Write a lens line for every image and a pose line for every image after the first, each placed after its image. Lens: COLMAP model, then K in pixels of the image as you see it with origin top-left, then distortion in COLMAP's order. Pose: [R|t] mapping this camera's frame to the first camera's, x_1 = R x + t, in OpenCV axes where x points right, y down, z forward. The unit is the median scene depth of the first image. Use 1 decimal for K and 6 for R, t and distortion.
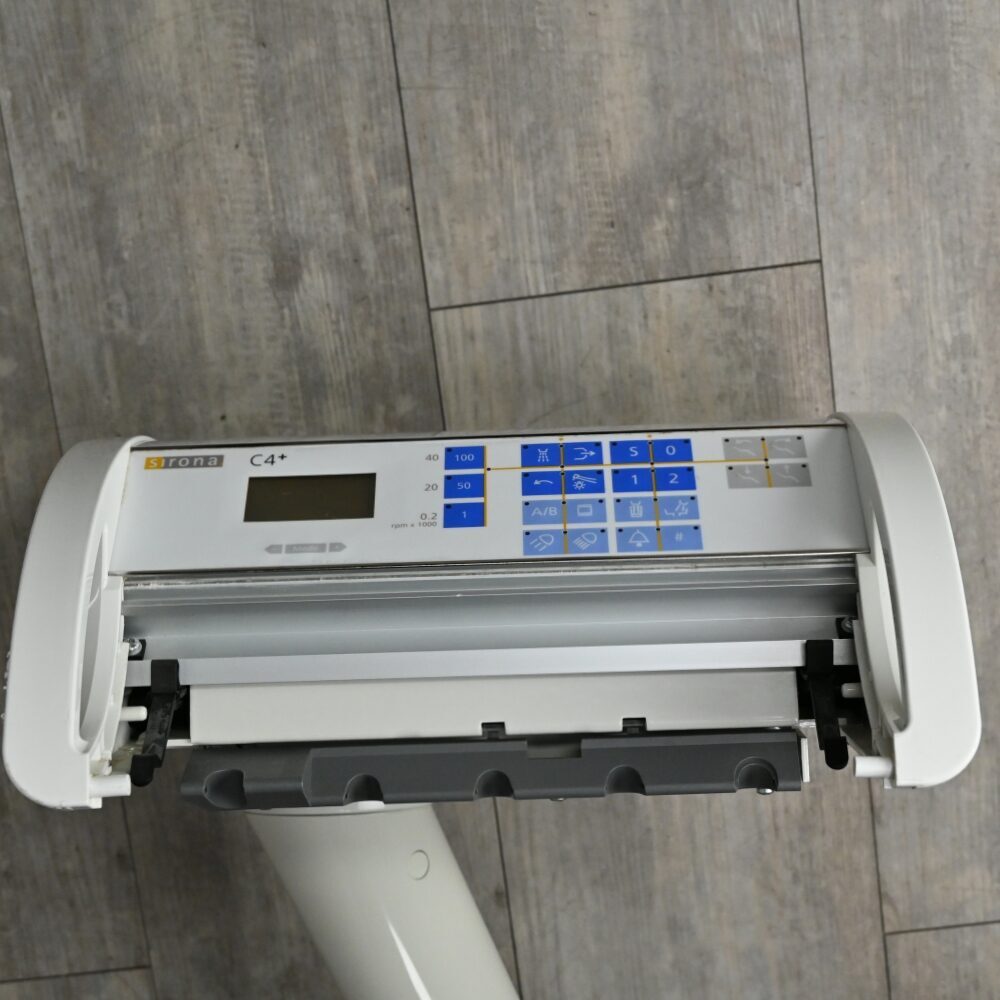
lens RADIAL K [[2082.8, 0, 501.5], [0, 2082.8, 498.8], [0, 0, 1]] dist [0.059695, 0.000000]
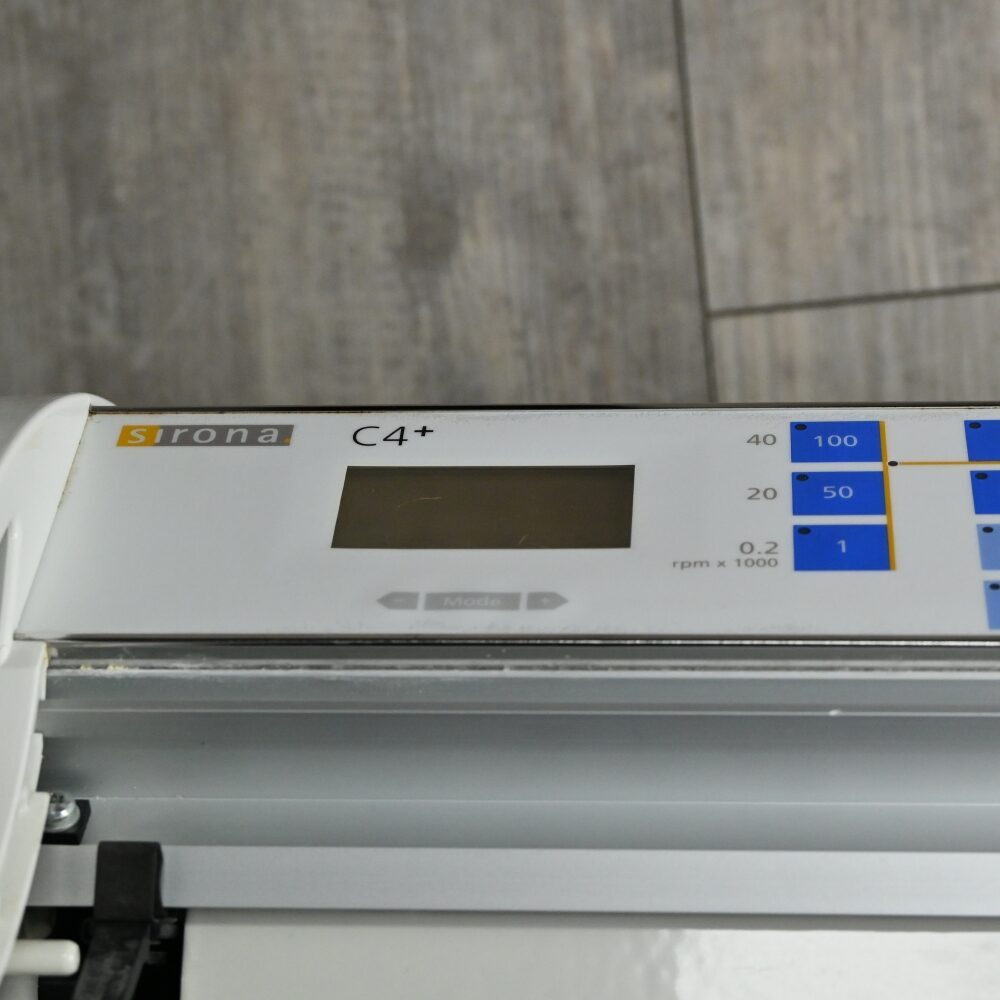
lens RADIAL K [[3028.2, 0, 498.9], [0, 3028.2, 500.7], [0, 0, 1]] dist [0.045611, 0.000000]
pose [[0.997359, 0.034778, -0.063764, -0.036833], [-0.045084, 0.984741, -0.168087, 0.080201], [0.056946, 0.170517, 0.983708, 0.285249]]
